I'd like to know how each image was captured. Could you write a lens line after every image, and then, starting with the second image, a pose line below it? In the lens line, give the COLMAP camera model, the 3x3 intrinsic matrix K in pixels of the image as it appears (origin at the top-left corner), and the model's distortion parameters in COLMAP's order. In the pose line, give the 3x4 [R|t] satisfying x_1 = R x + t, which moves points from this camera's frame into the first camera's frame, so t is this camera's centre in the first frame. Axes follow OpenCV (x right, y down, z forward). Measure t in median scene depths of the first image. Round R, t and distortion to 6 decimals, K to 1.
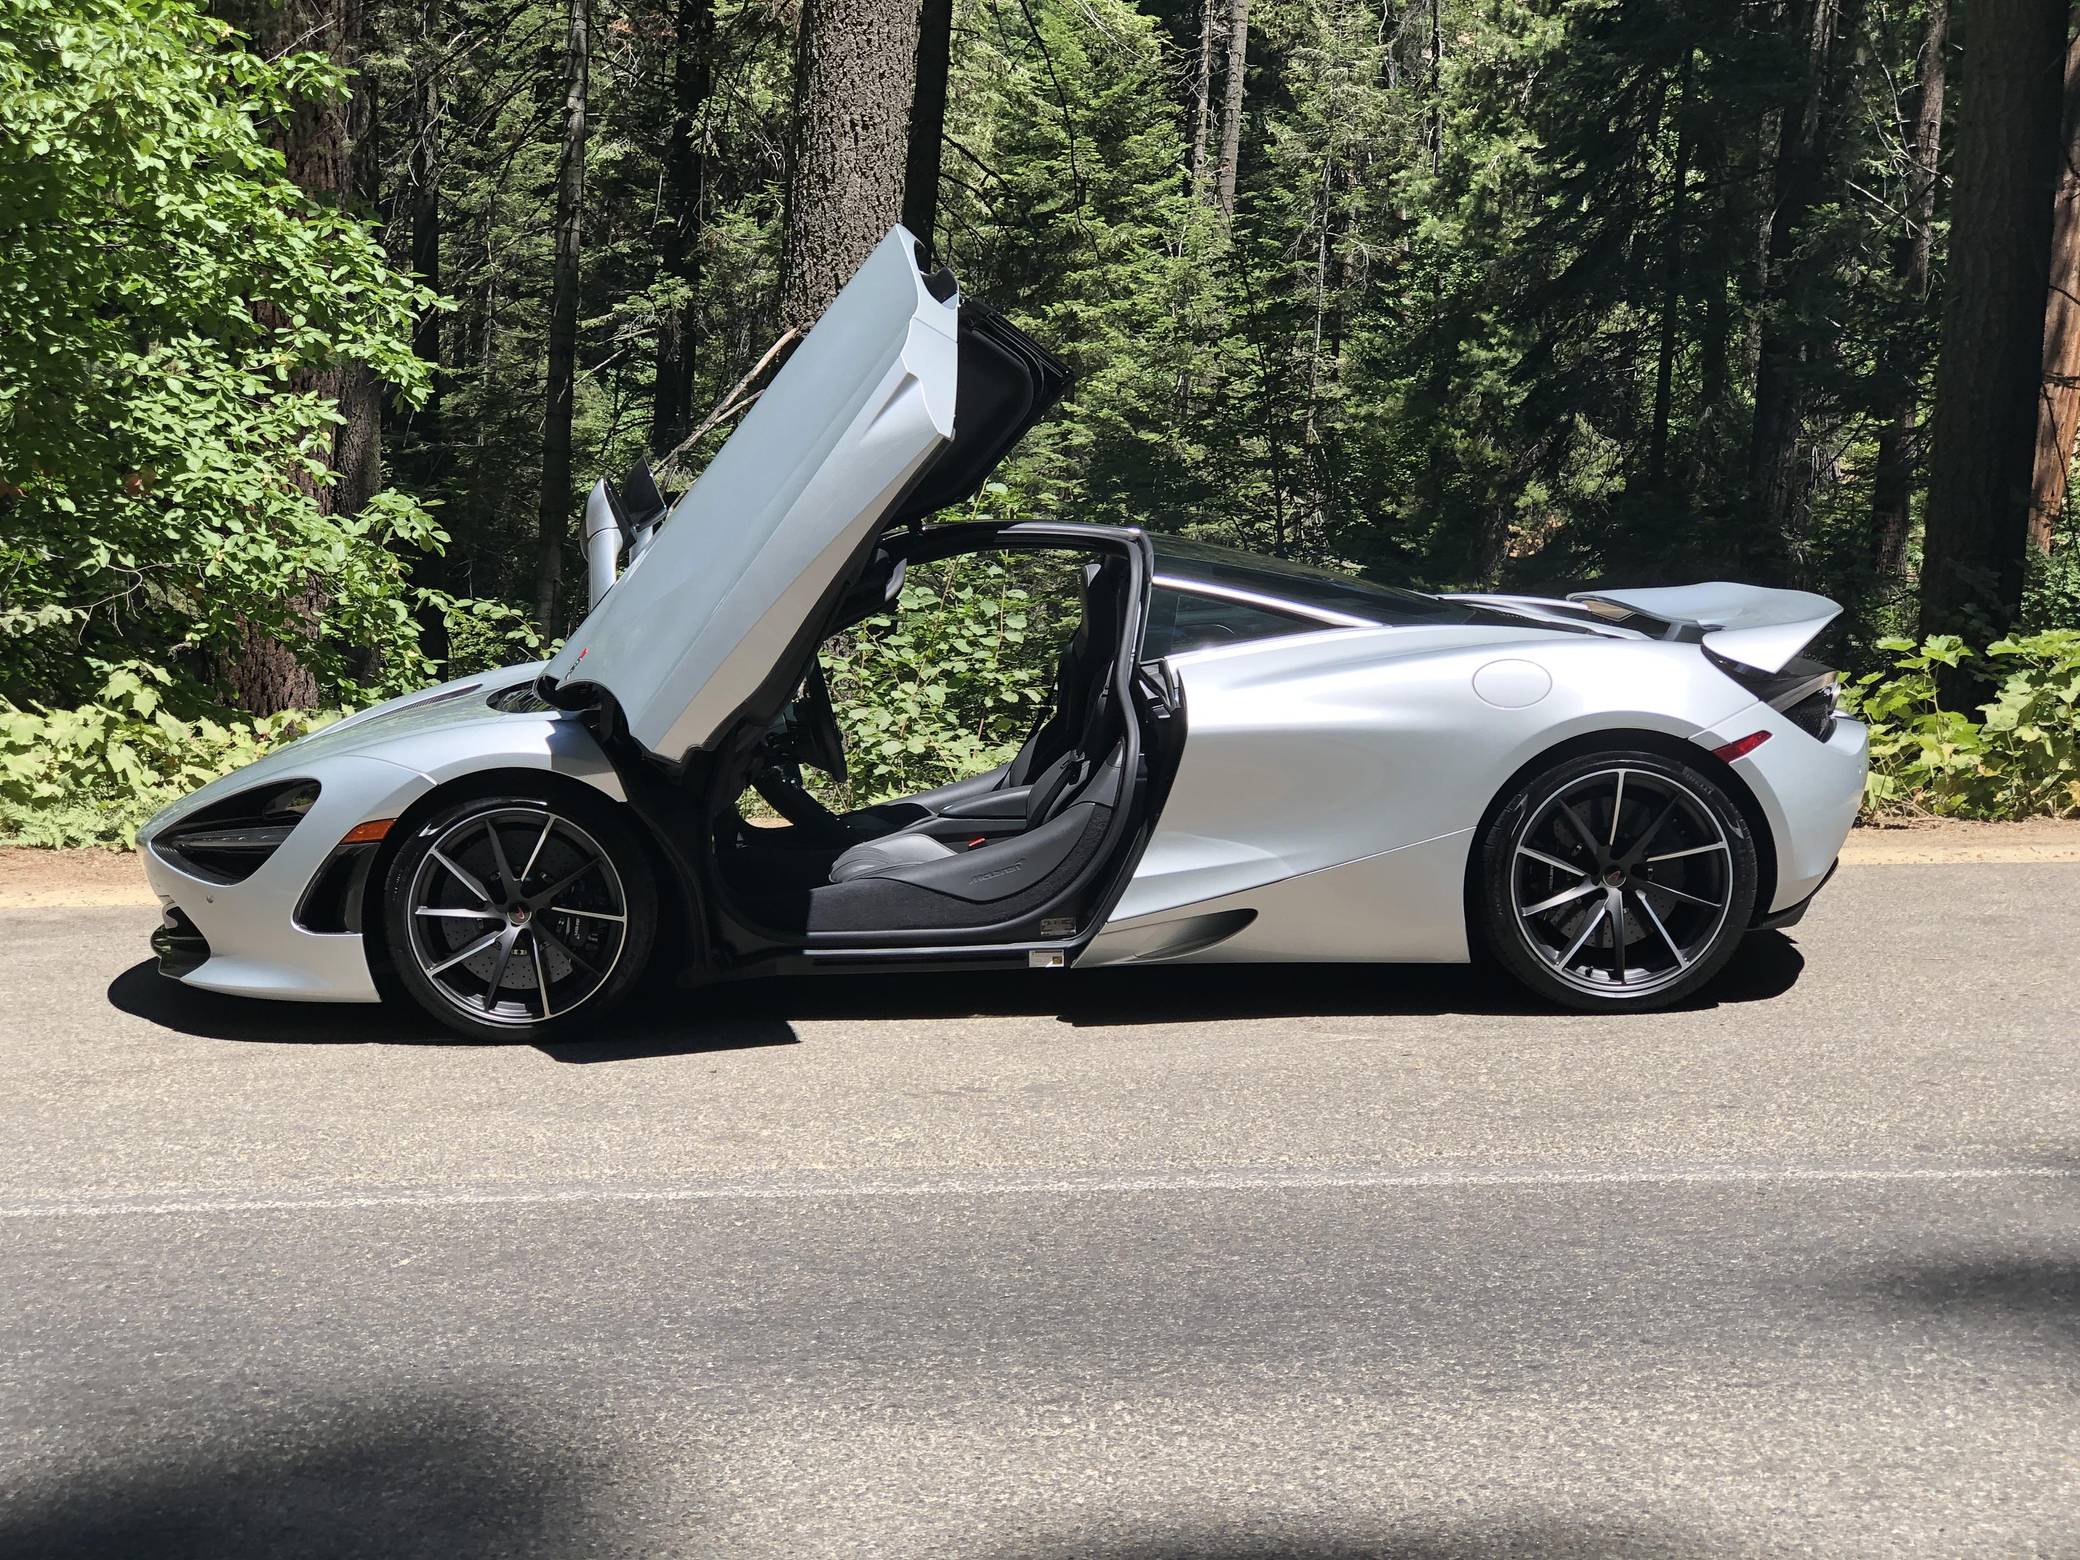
lens RADIAL K [[3249.4, 0, 974.1], [0, 3249.4, 781.9], [0, 0, 1]] dist [0.057391, -0.046984]
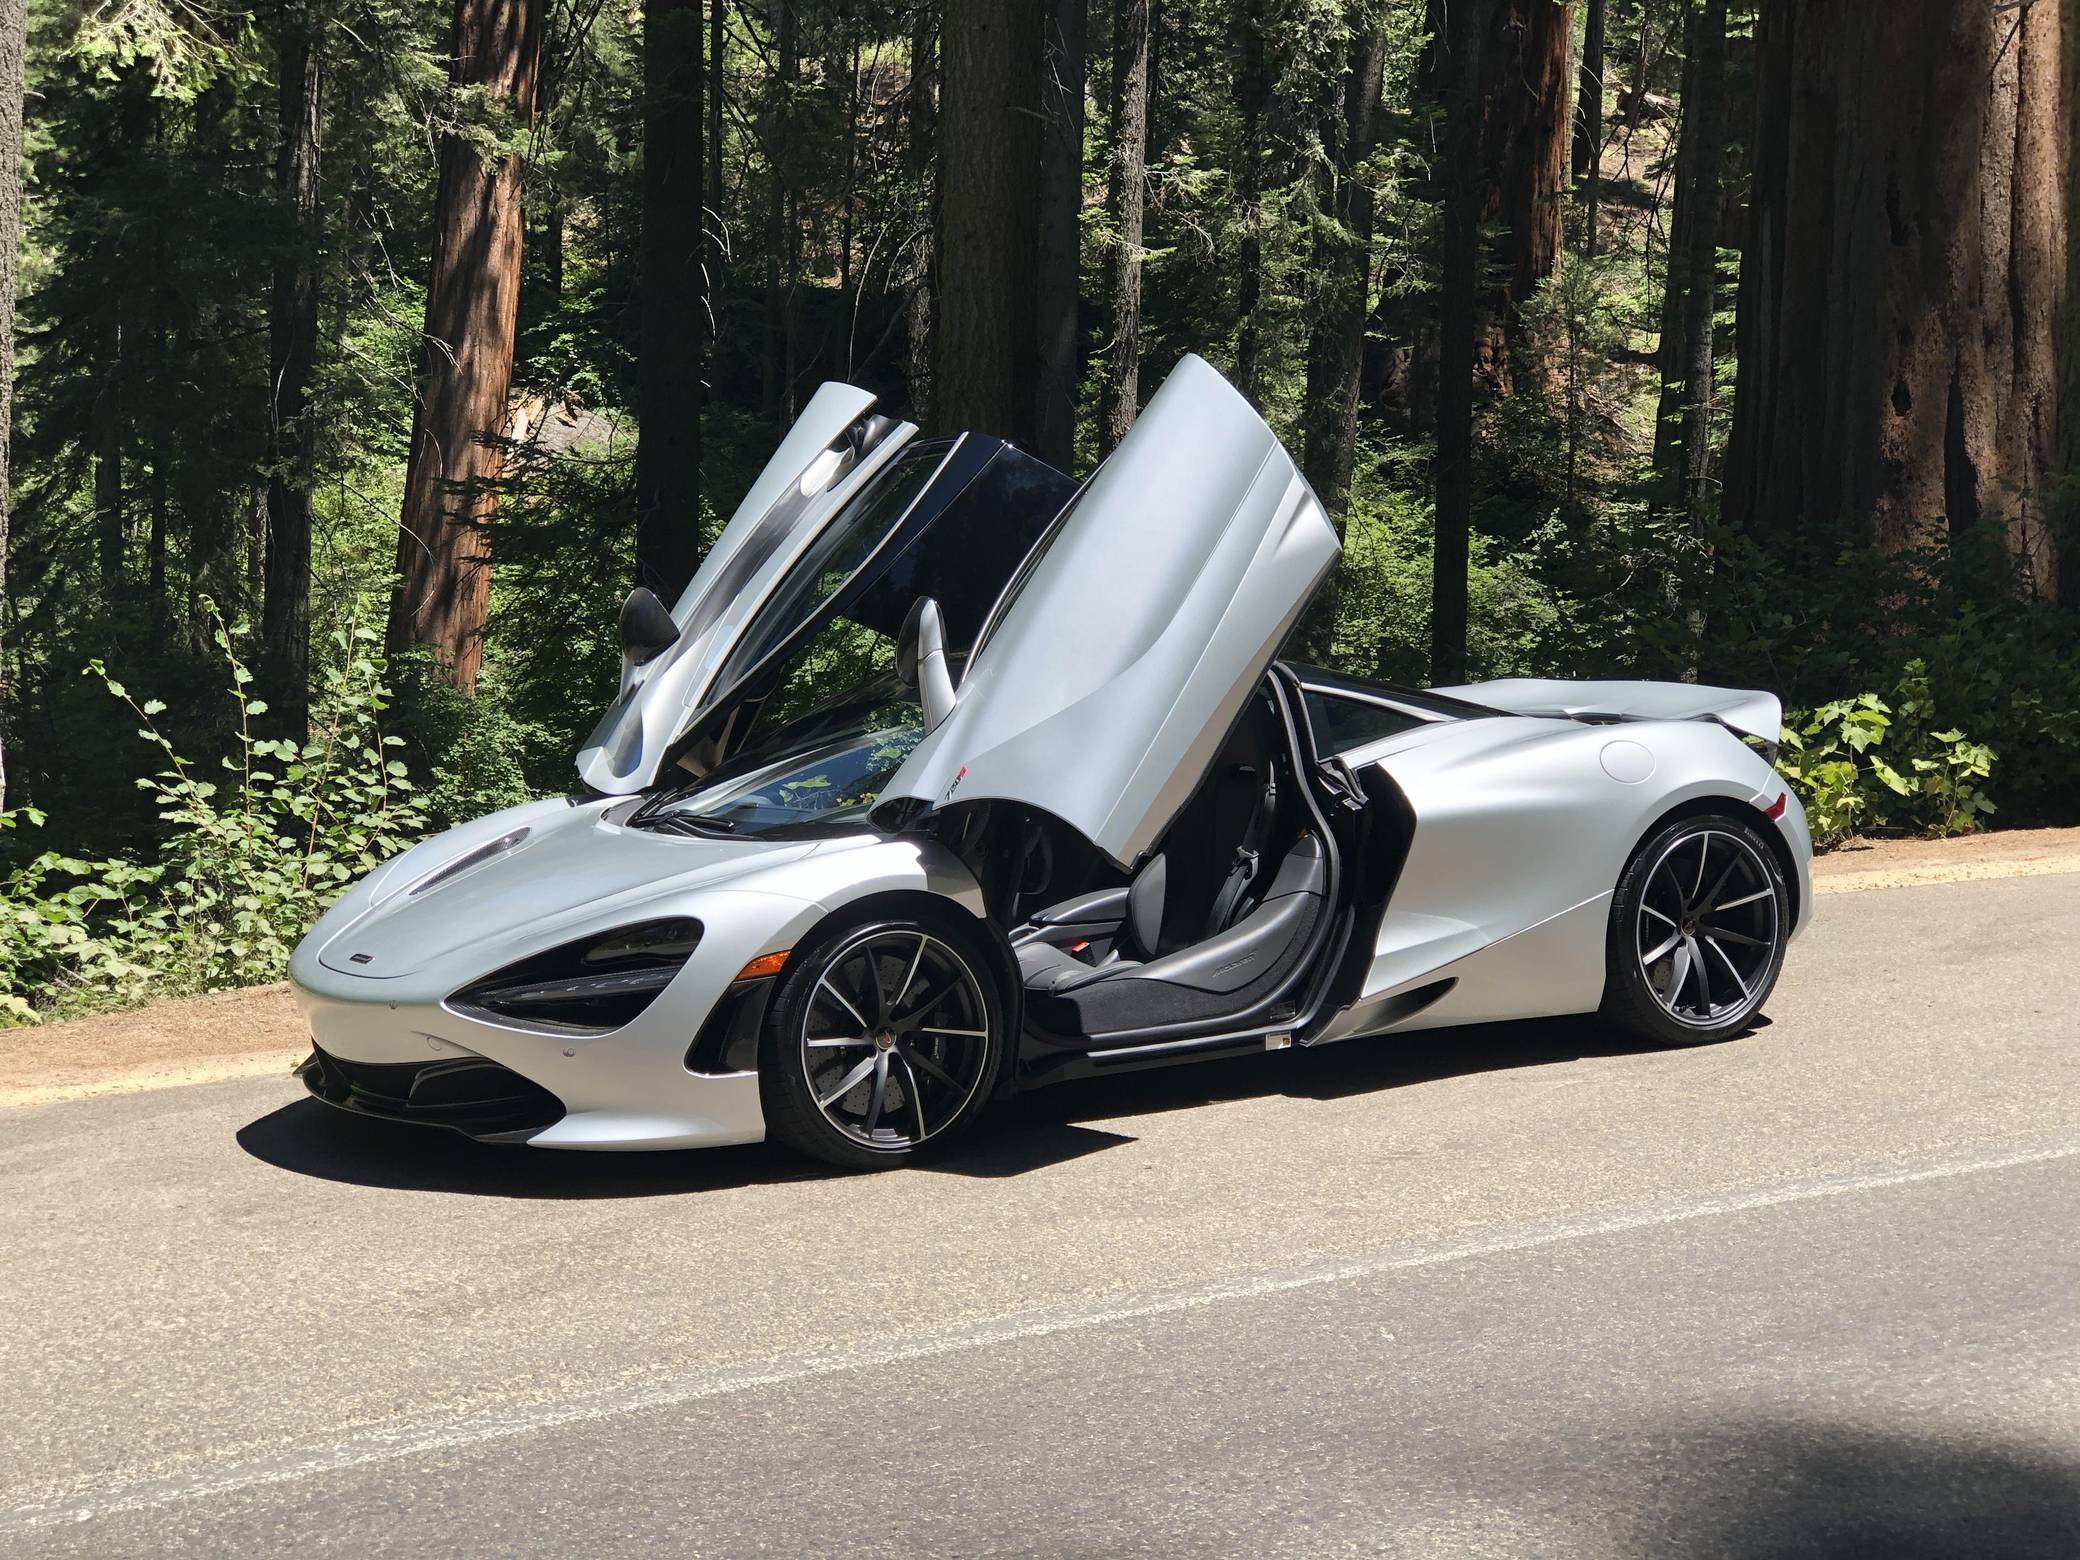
lens RADIAL K [[3248.4, 0, 1044.3], [0, 3248.4, 875.8], [0, 0, 1]] dist [0.004028, 0.156406]
pose [[0.857854, -0.062307, 0.510103, -0.392365], [0.074264, 0.997234, -0.003083, -0.001494], [-0.508500, 0.040527, 0.860108, 0.078700]]
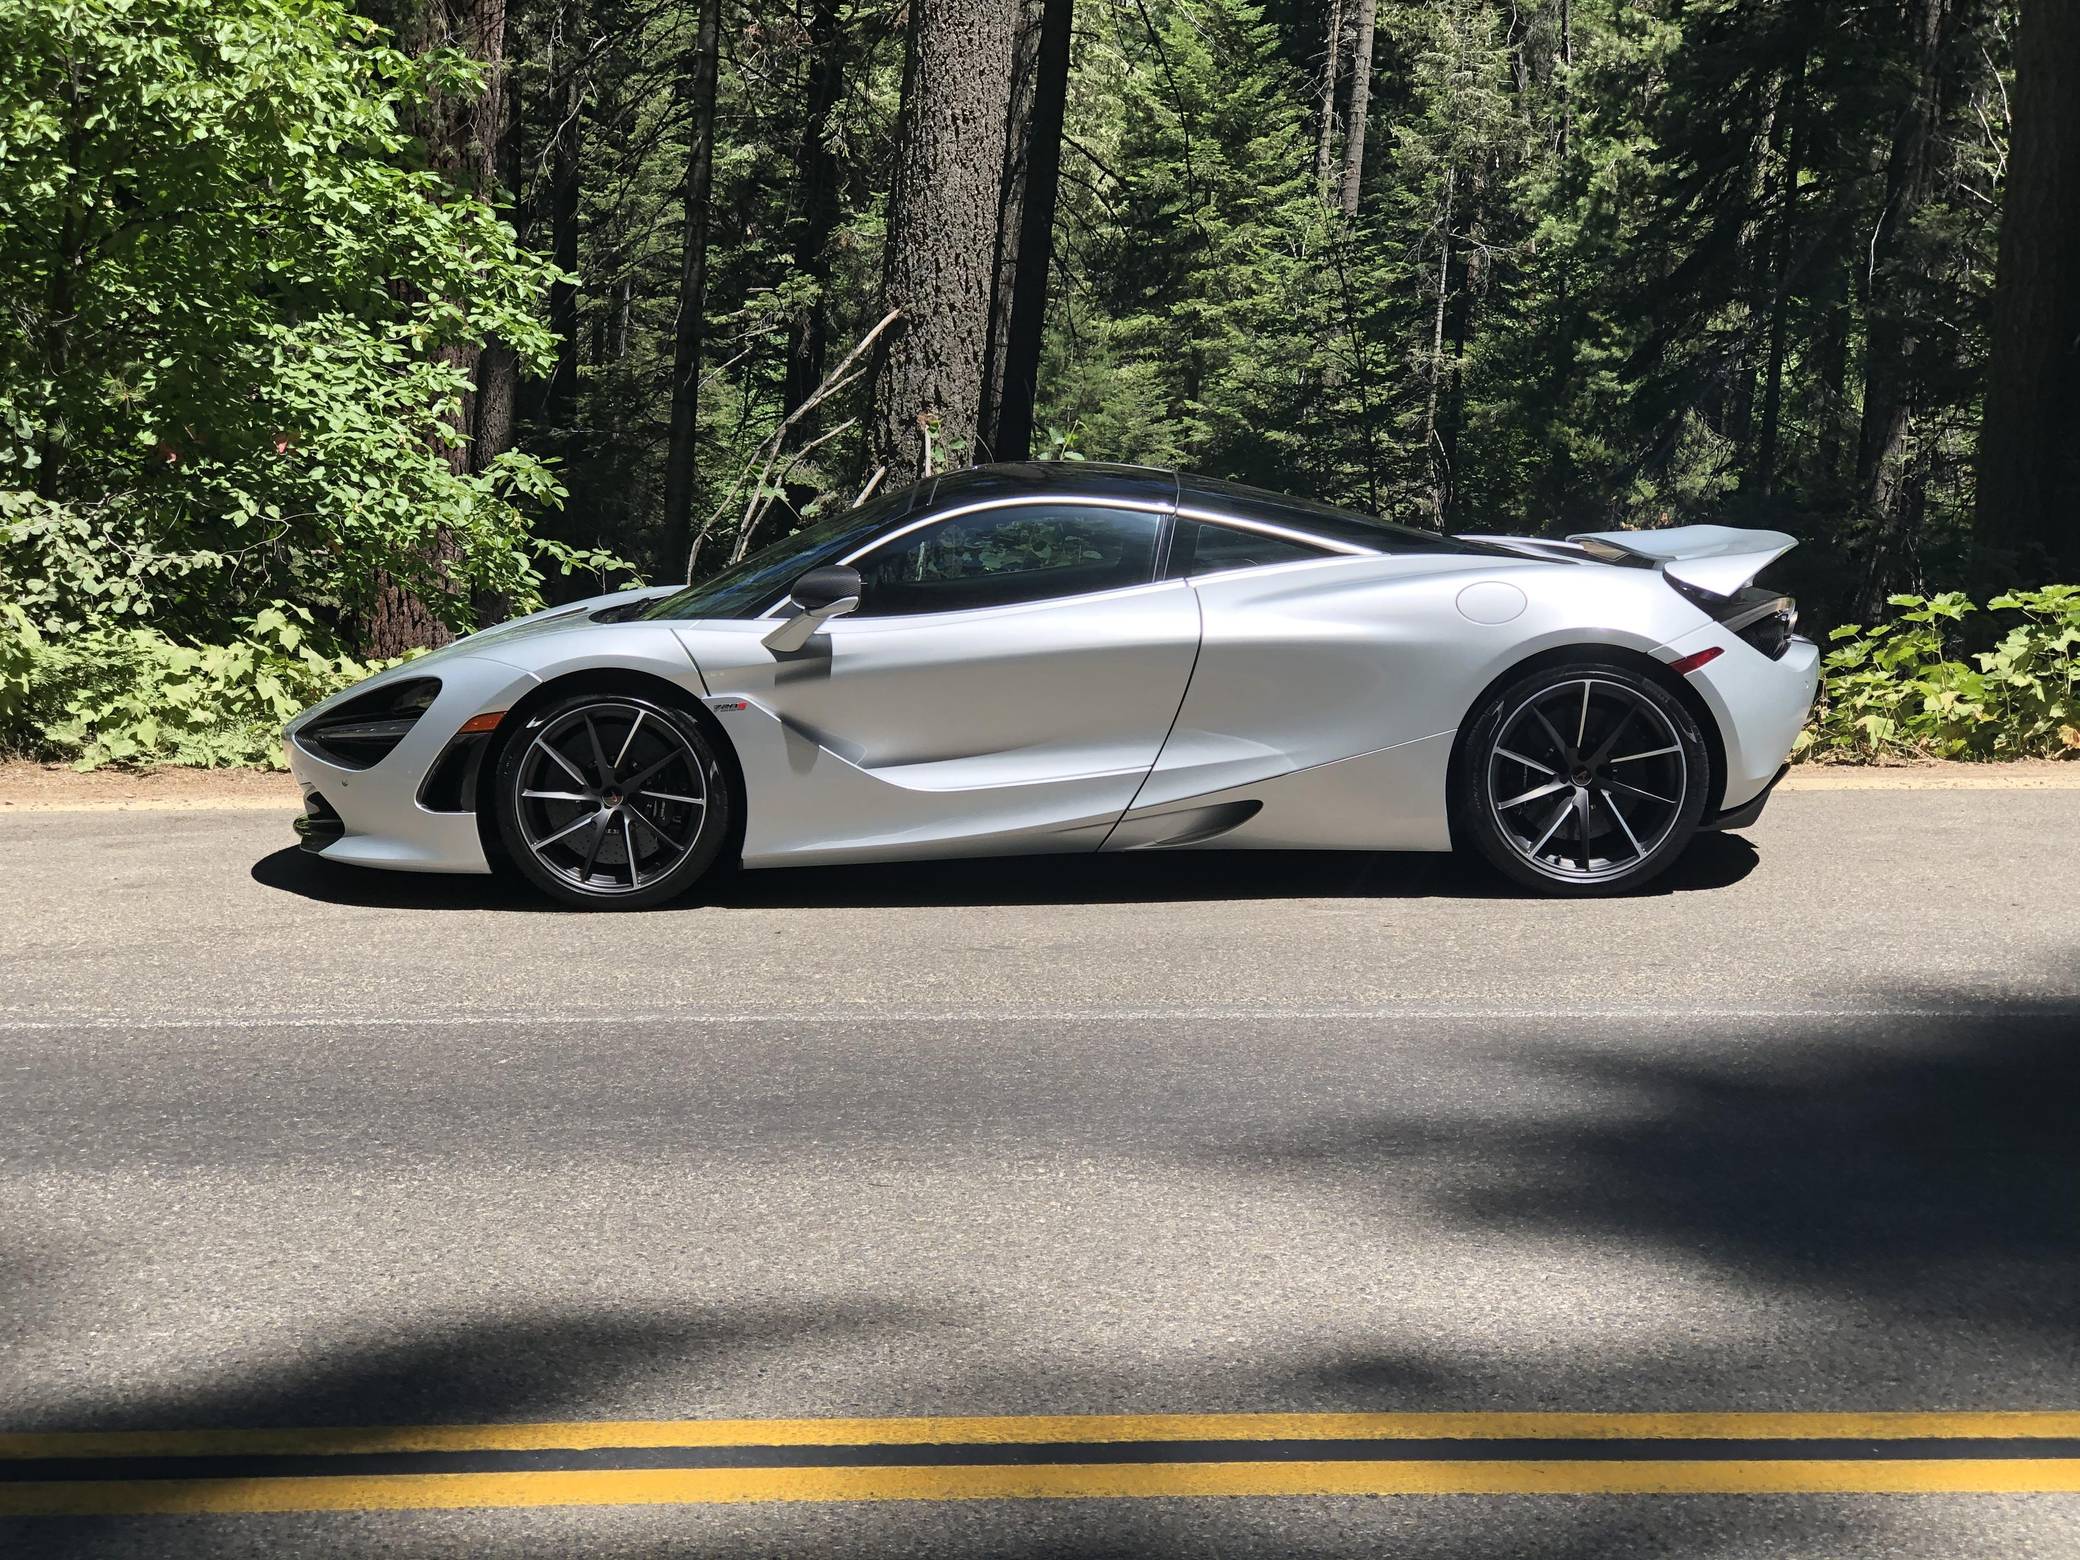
lens RADIAL K [[3235.6, 0, 962.4], [0, 3235.6, 784.7], [0, 0, 1]] dist [-0.023733, 0.614252]
pose [[0.998997, 0.011046, -0.043383, 0.020889], [-0.011015, 0.999939, 0.000965, 0.022058], [0.043391, -0.000486, 0.999058, -0.083156]]
